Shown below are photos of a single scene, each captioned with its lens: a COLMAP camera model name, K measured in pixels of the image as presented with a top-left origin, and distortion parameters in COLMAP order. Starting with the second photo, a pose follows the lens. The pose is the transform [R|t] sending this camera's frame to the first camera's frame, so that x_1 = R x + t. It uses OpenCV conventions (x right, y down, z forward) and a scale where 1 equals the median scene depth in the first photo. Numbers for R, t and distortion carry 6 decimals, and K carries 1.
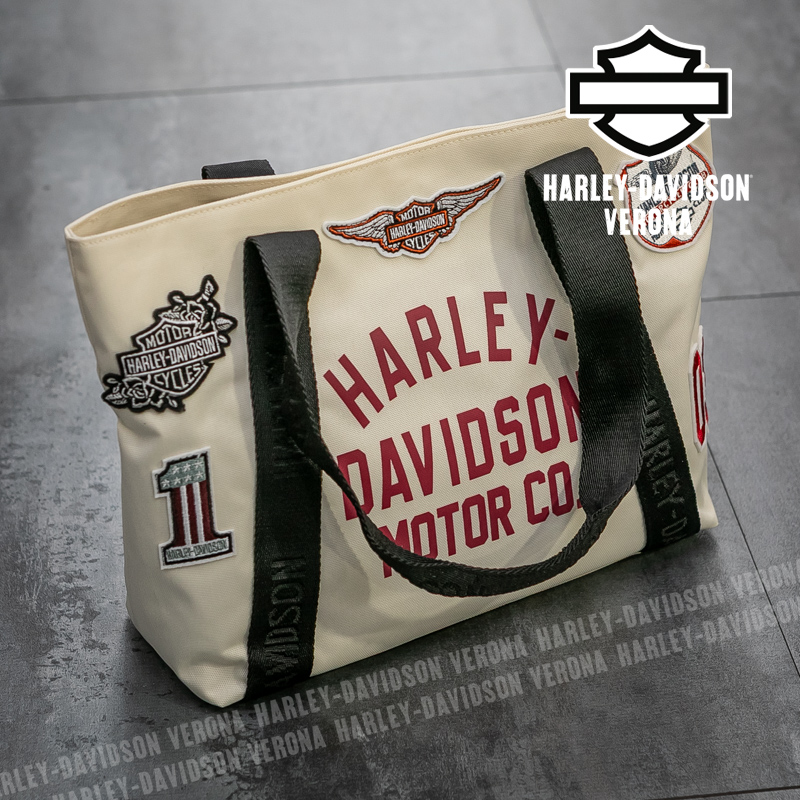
lens RADIAL K [[2286.3, 0, 400.0], [0, 2286.3, 400.0], [0, 0, 1]] dist [0.013136, -0.242051]
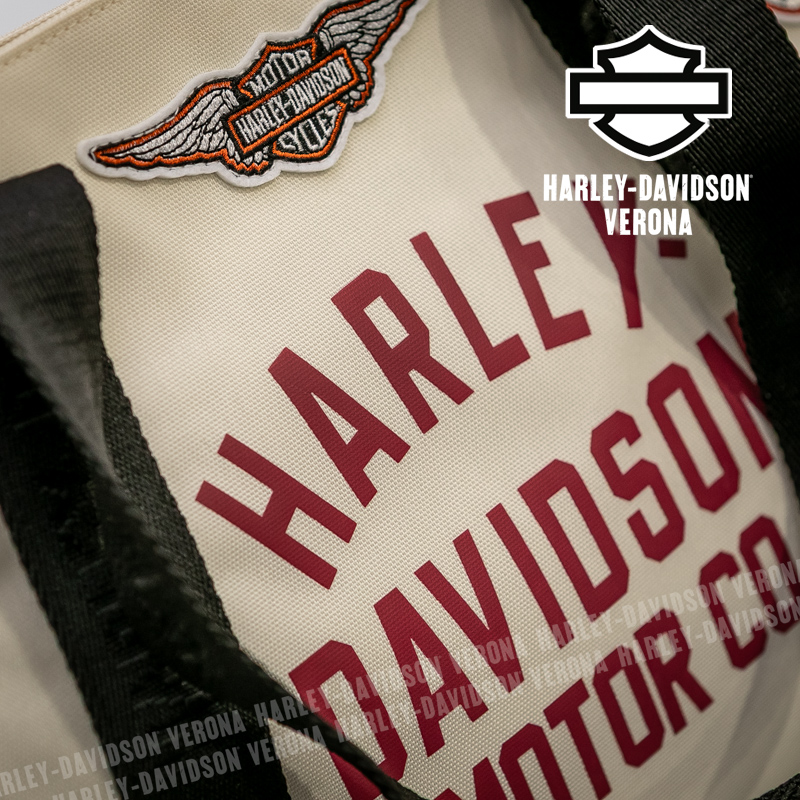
lens RADIAL K [[2286.3, 0, 400.0], [0, 2286.3, 400.0], [0, 0, 1]] dist [0.013136, -0.242051]
pose [[0.945164, -0.319606, 0.067213, -0.020239], [0.323015, 0.945184, -0.047834, 0.003987], [-0.048241, 0.066922, 0.996591, 0.573557]]
